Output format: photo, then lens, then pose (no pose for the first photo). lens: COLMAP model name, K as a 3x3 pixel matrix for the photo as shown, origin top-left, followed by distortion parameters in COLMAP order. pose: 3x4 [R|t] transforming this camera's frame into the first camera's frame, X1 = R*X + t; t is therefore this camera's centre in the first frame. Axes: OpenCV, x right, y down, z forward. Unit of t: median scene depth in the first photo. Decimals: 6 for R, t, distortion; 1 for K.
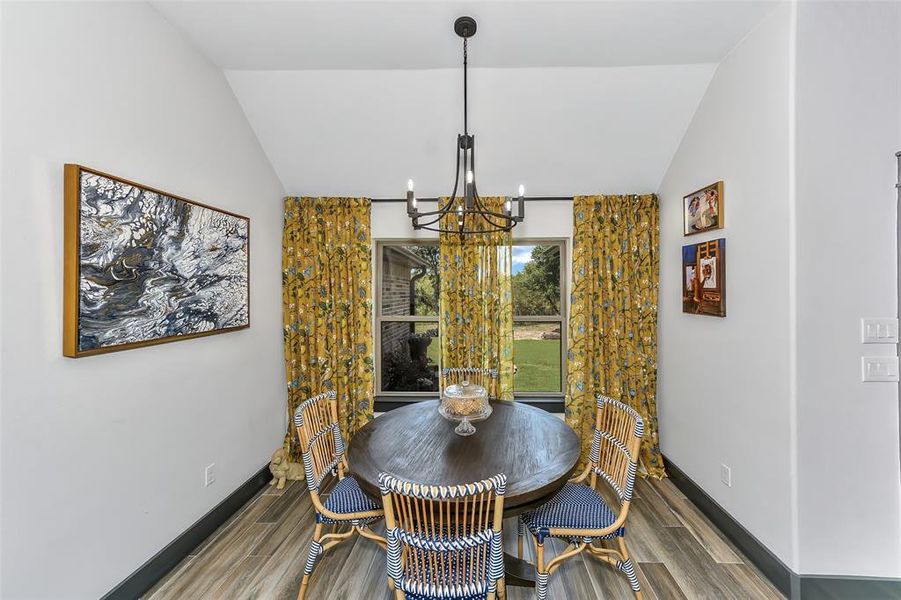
lens RADIAL K [[322.6, 0, 460.2], [0, 322.6, 292.2], [0, 0, 1]] dist [-0.003722, 0.000526]
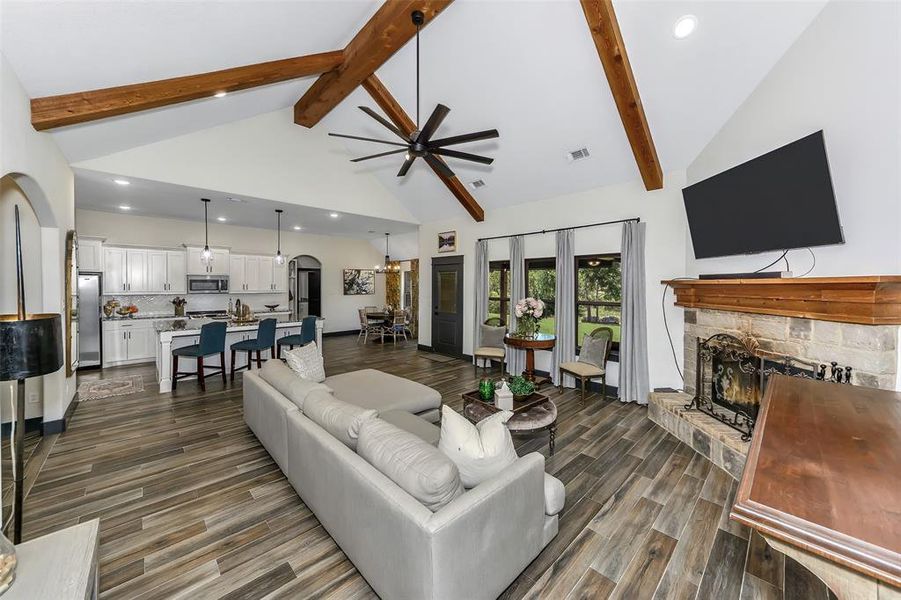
lens RADIAL K [[322.6, 0, 453.5], [0, 322.6, 285.0], [0, 0, 1]] dist [-0.003722, 0.000526]
pose [[0.714164, 0.001546, -0.699977, 3.887899], [0.000854, 0.999995, 0.003081, -0.036267], [0.699978, -0.002798, 0.714159, -1.703947]]
